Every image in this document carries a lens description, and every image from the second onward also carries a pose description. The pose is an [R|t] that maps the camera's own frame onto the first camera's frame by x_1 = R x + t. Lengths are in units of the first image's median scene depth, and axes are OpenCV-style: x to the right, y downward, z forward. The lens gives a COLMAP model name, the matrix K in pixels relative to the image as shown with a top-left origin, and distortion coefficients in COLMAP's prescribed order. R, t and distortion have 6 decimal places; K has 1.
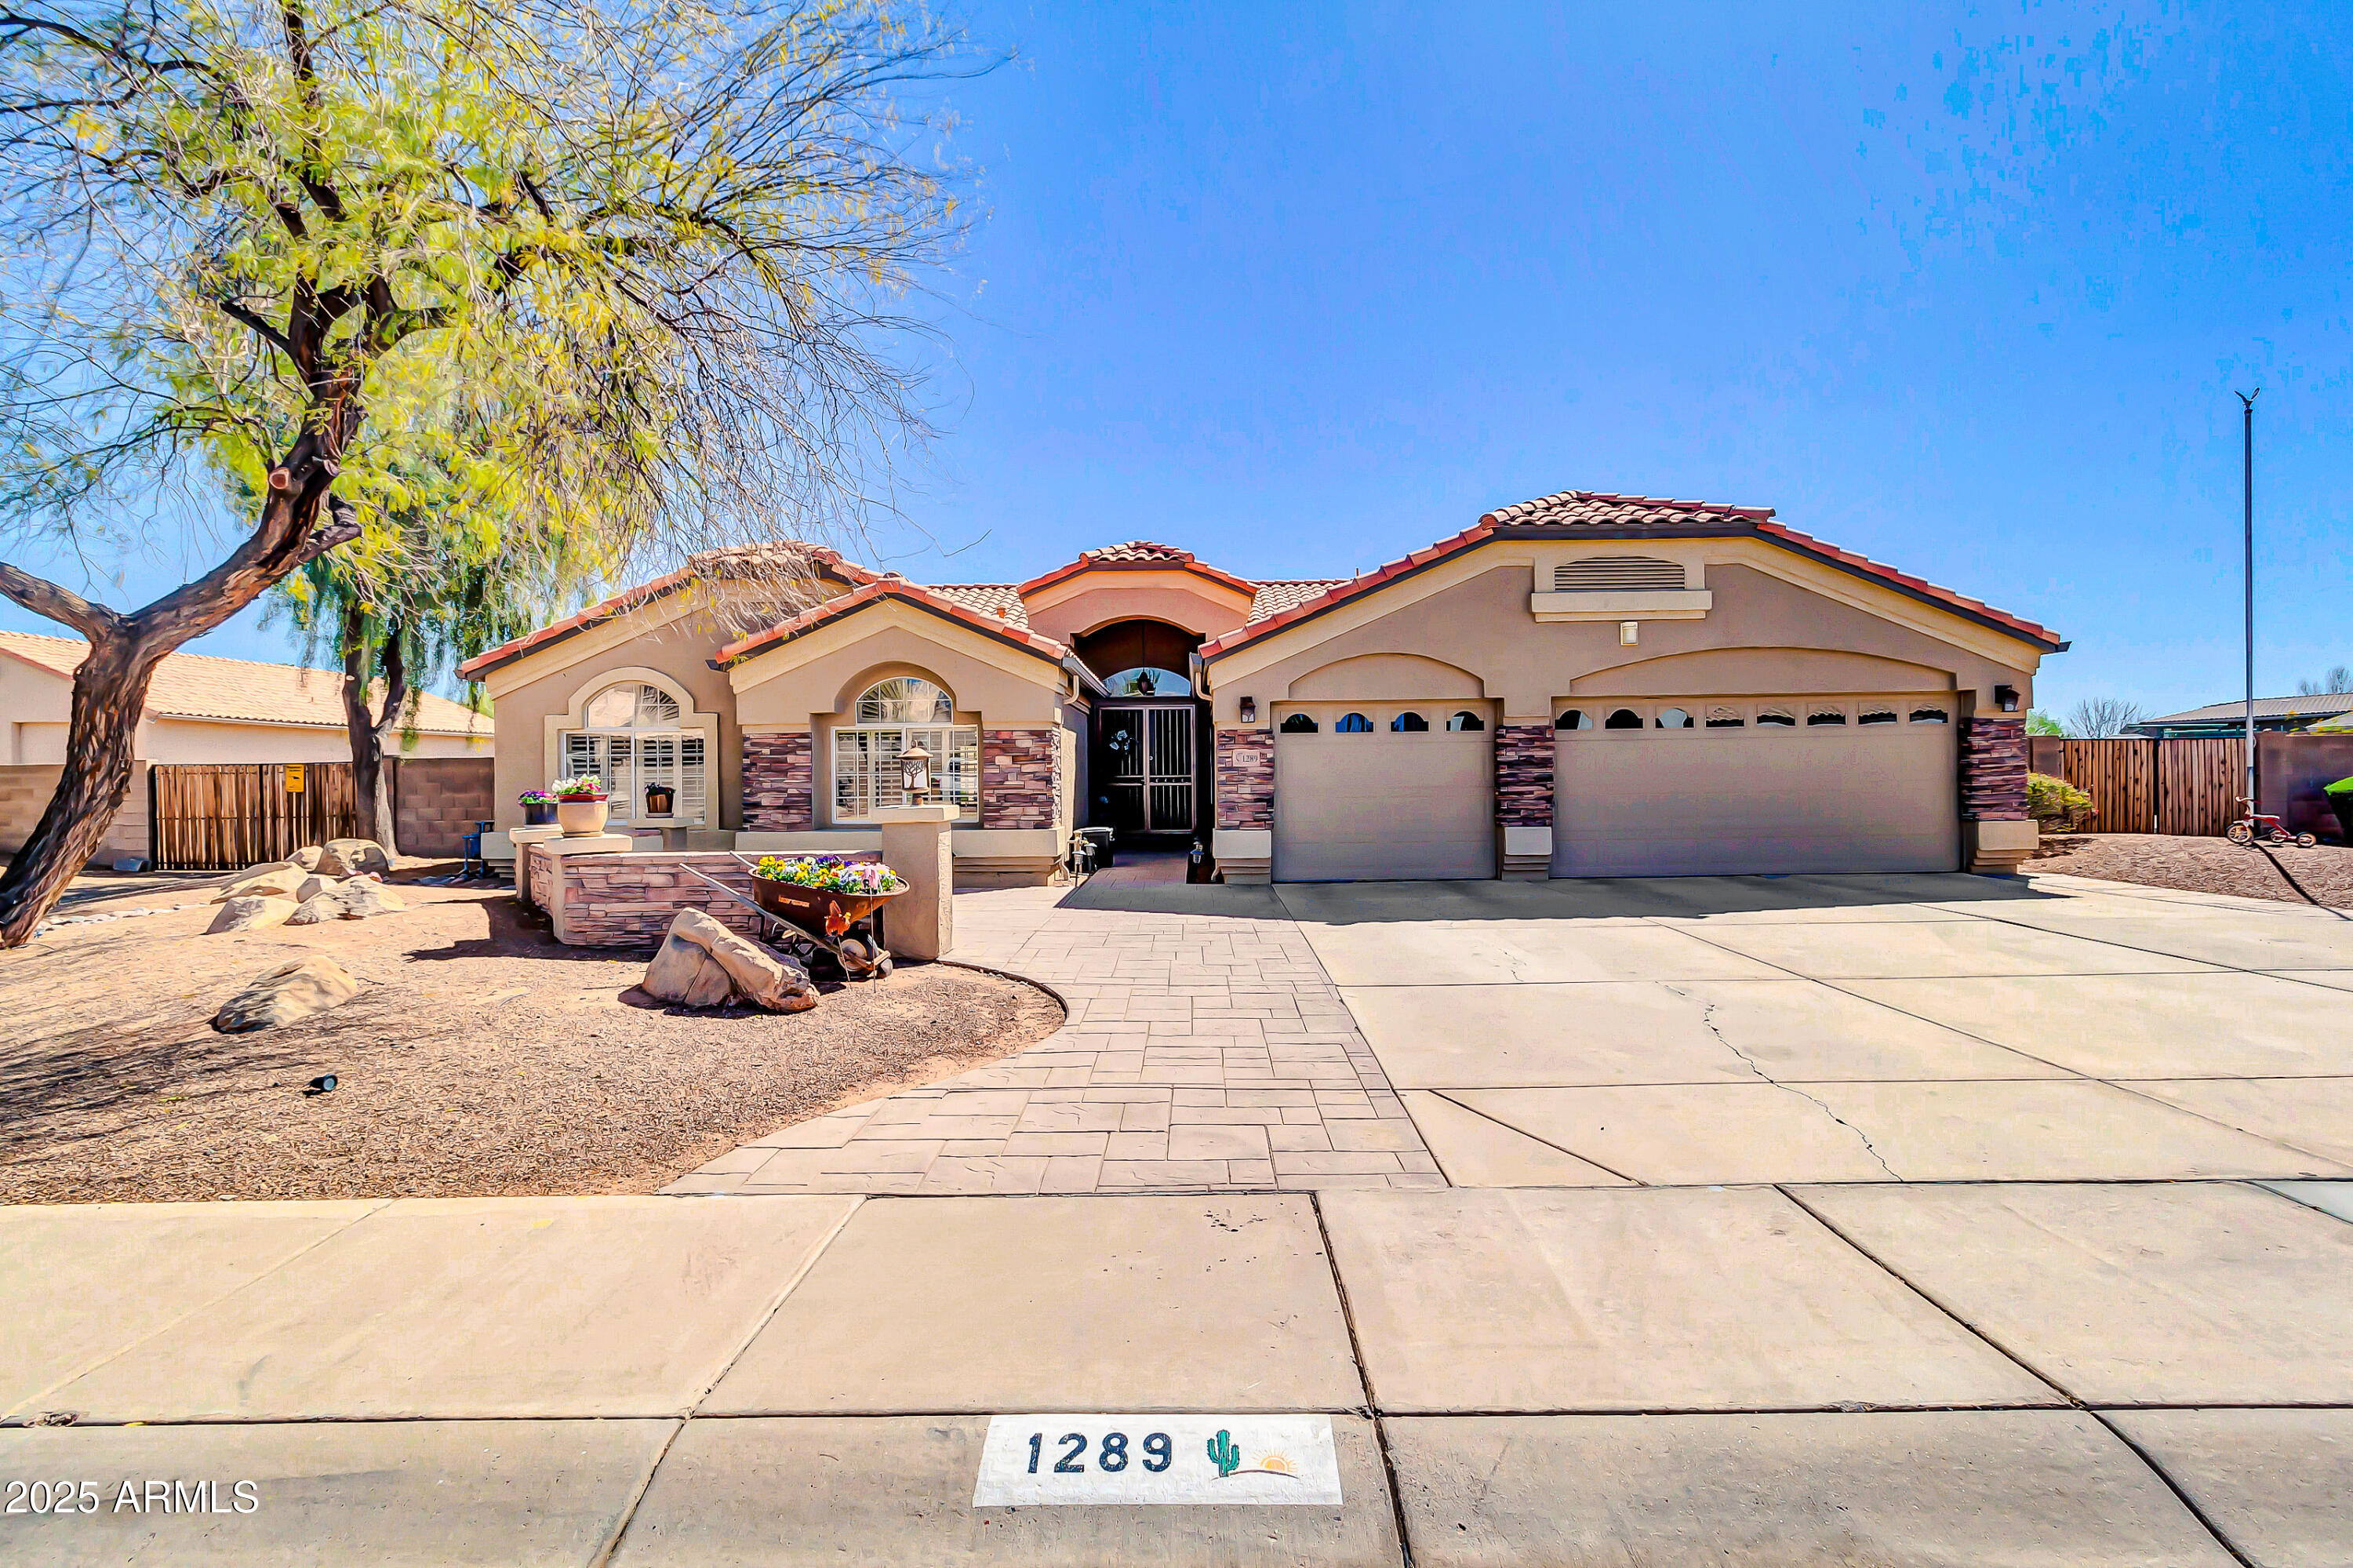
lens RADIAL K [[1081.9, 0, 1176.5], [0, 1081.9, 784.0], [0, 0, 1]] dist [0.001116, -0.000041]
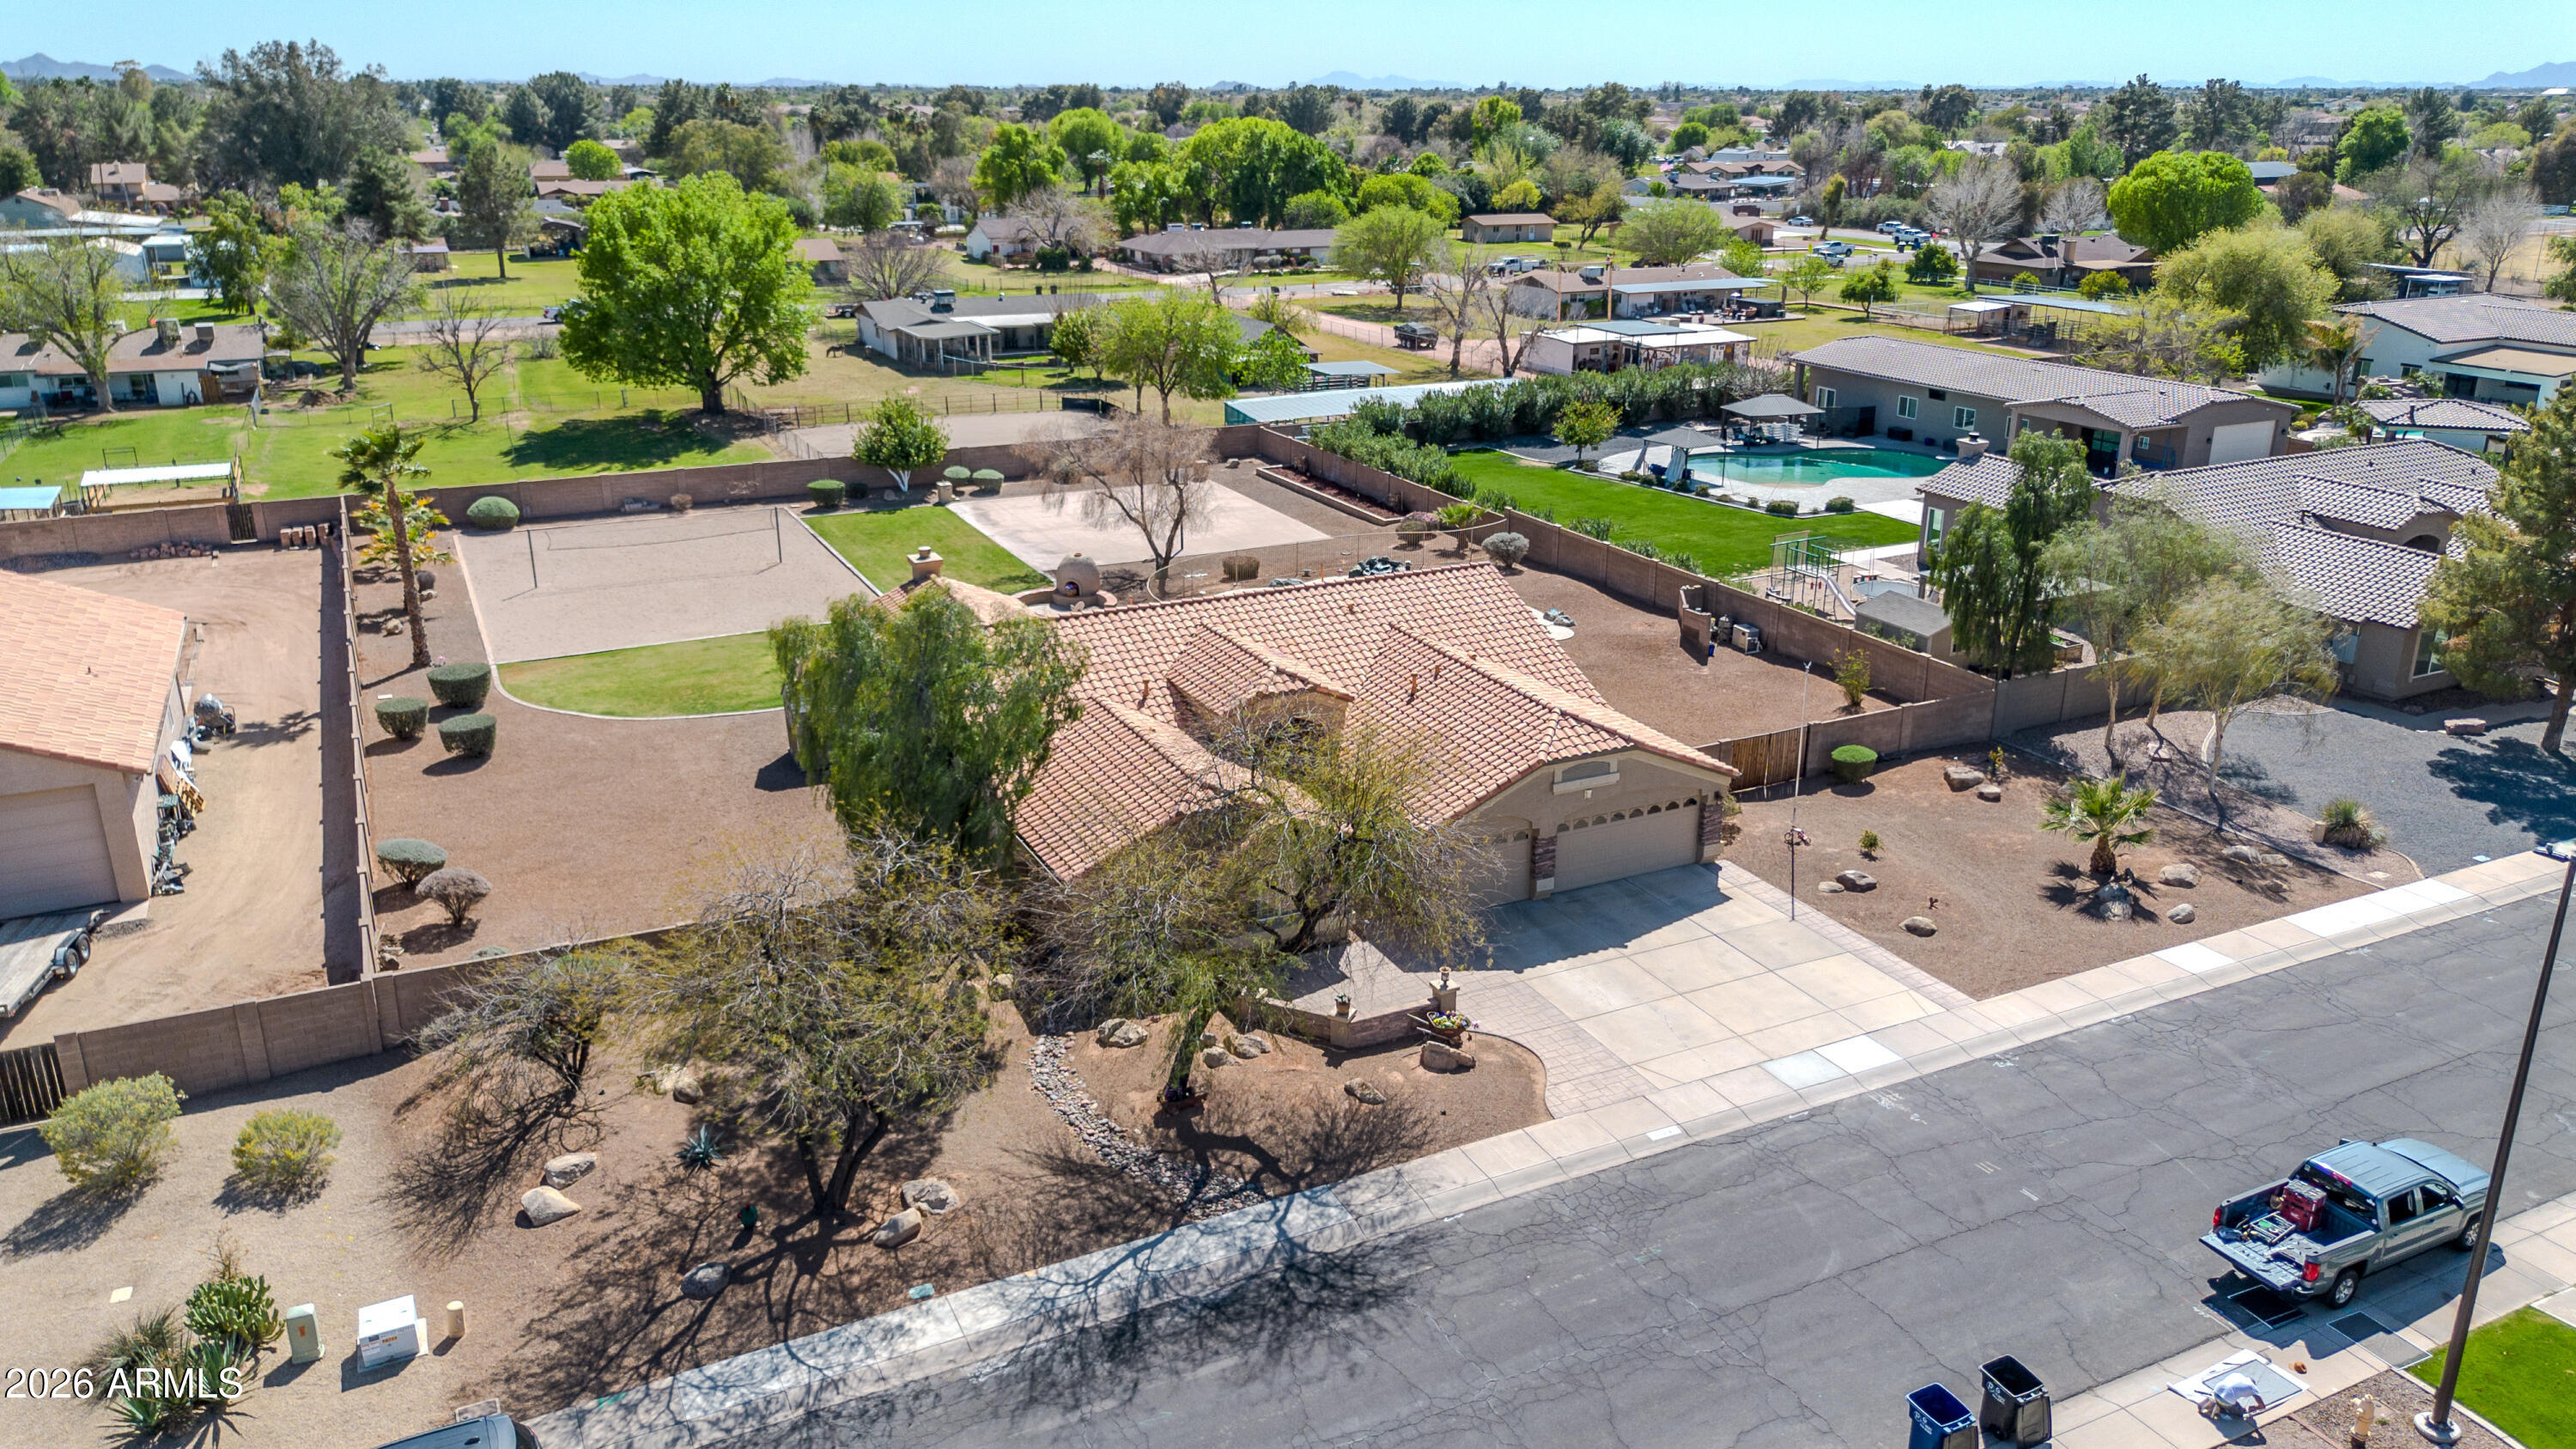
lens RADIAL K [[1838.9, 0, 1288.0], [0, 1838.9, 724.5], [0, 0, 1]] dist [0.076217, -0.080686]
pose [[0.888946, -0.130383, 0.439063, -1.799882], [-0.015900, 0.949263, 0.314081, -1.465835], [-0.457737, -0.286182, 0.841770, -1.899049]]
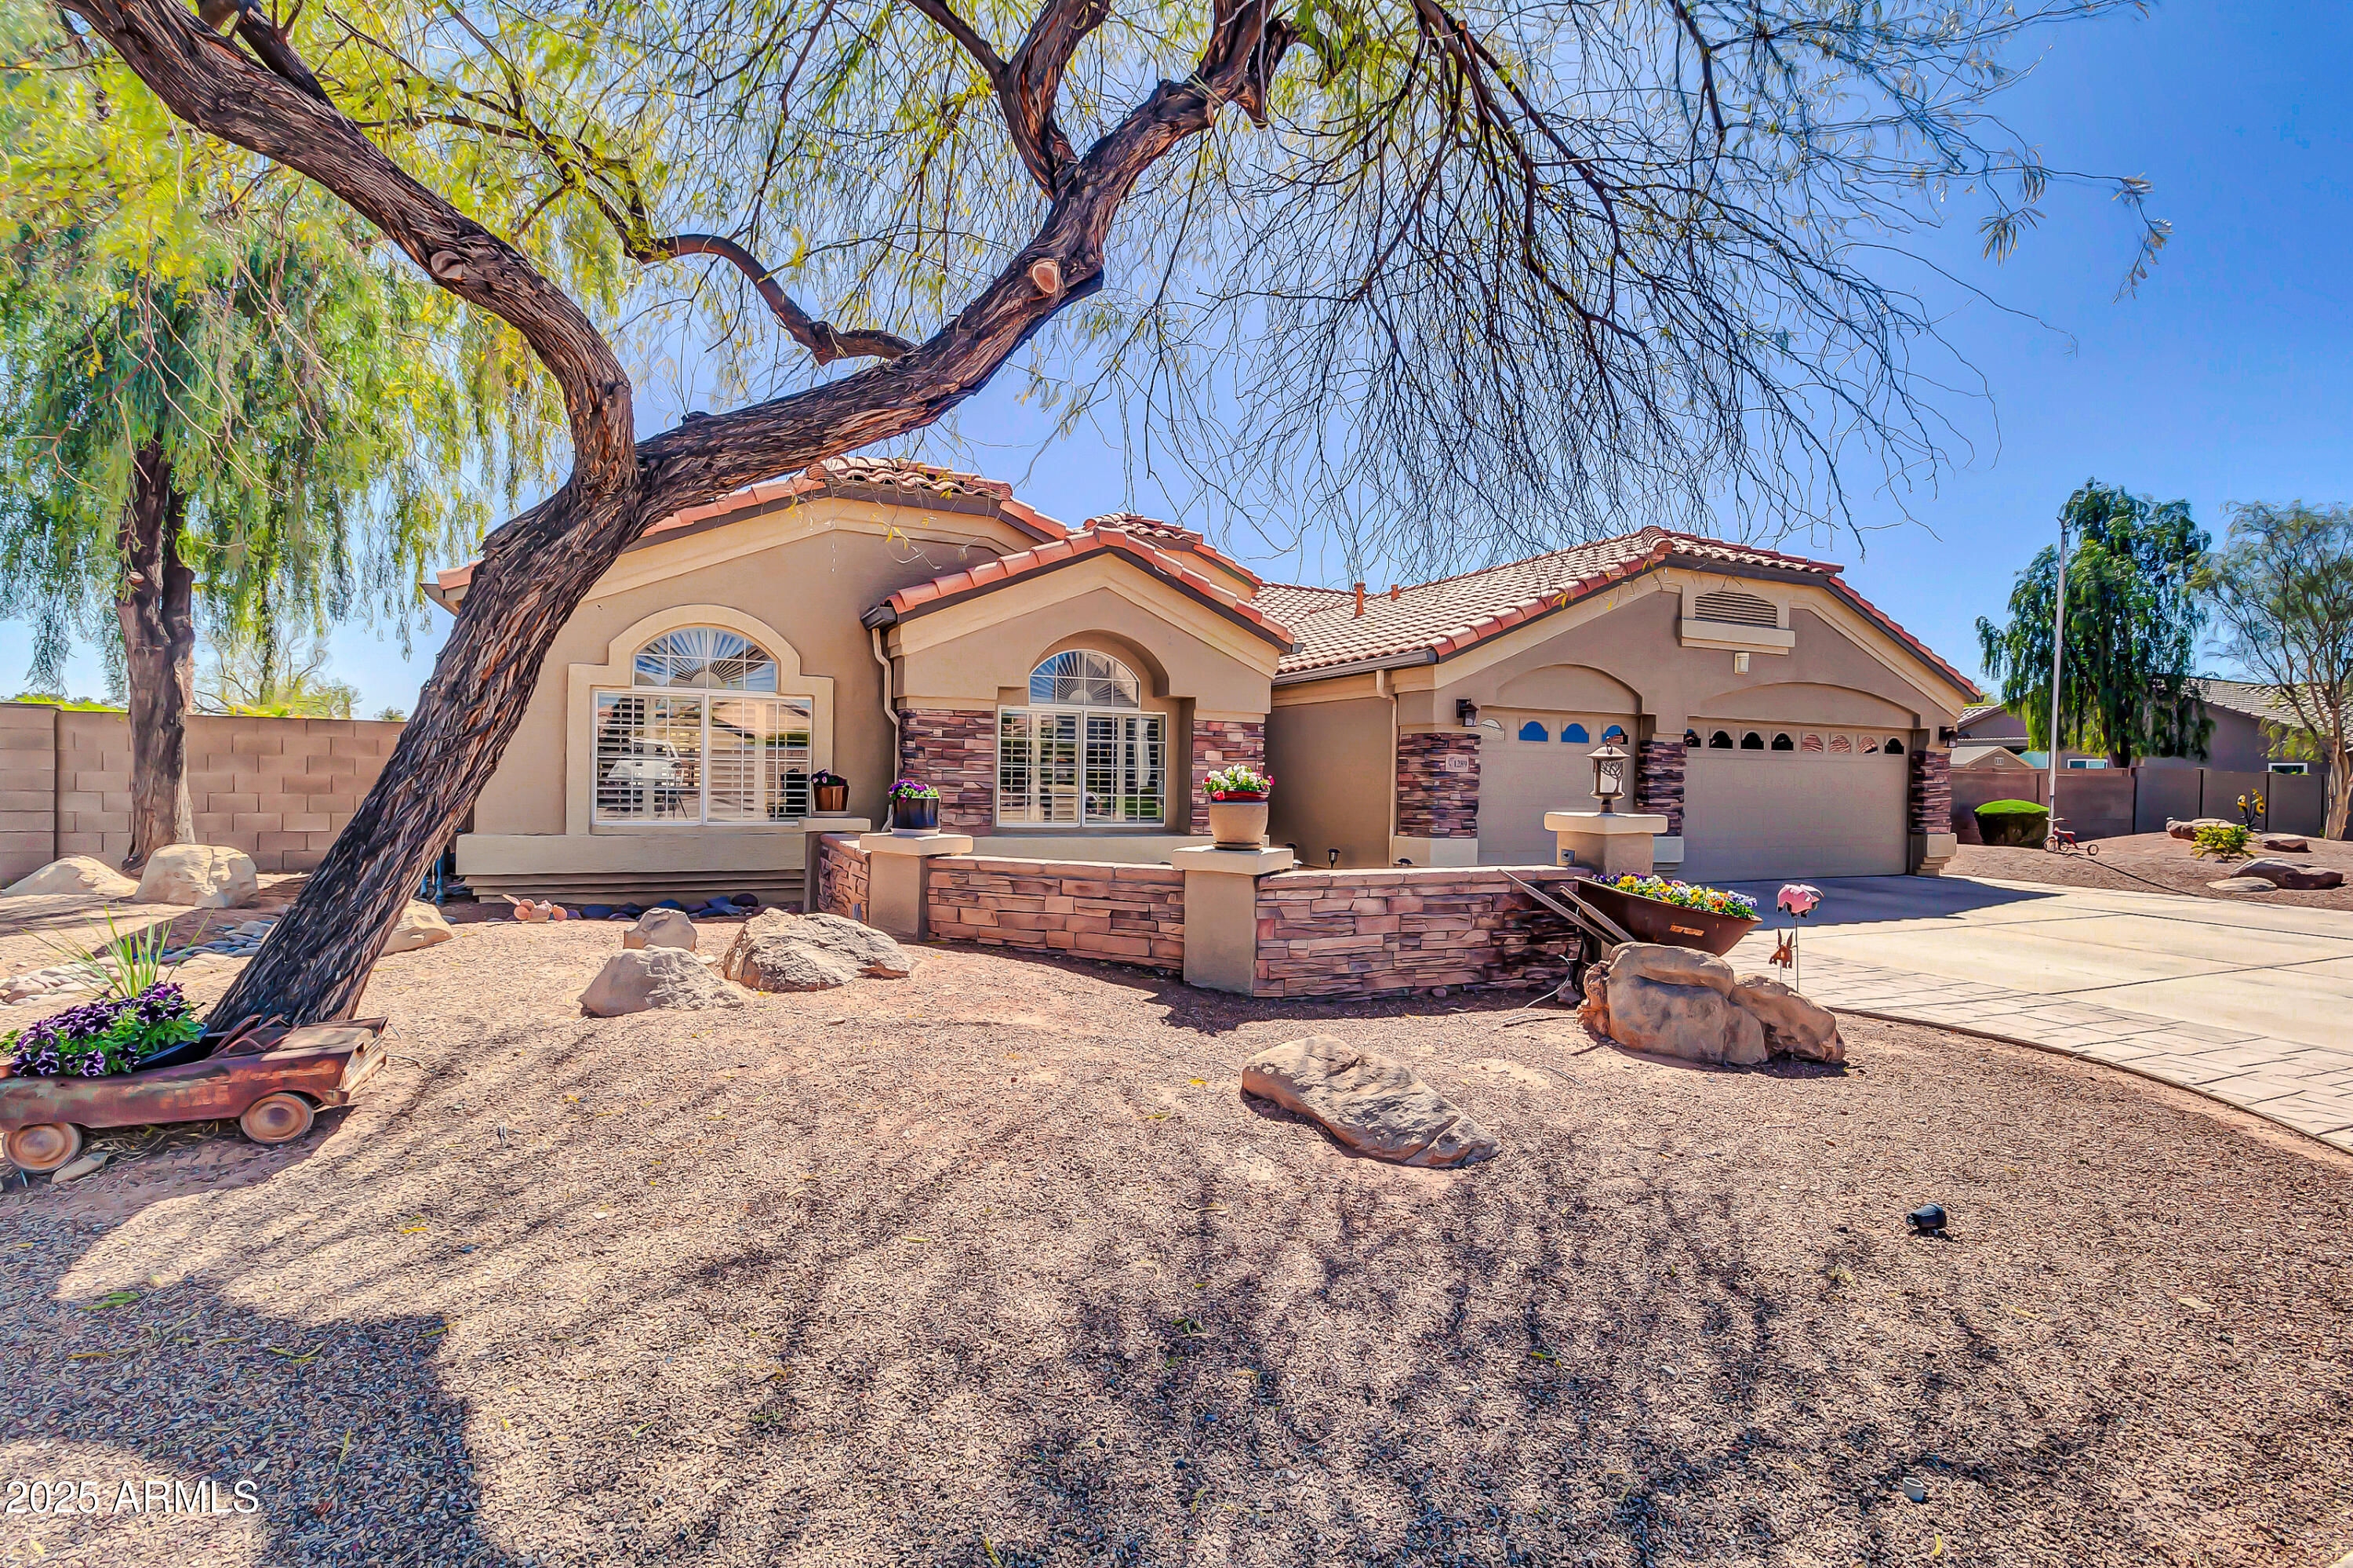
lens RADIAL K [[1104.5, 0, 1184.7], [0, 1104.5, 788.0], [0, 0, 1]] dist [-0.001395, -0.000409]
pose [[0.901764, 0.024823, 0.431516, -0.576791], [-0.026165, 0.999654, -0.002829, 0.007128], [-0.431437, -0.008740, 0.902101, 0.221586]]
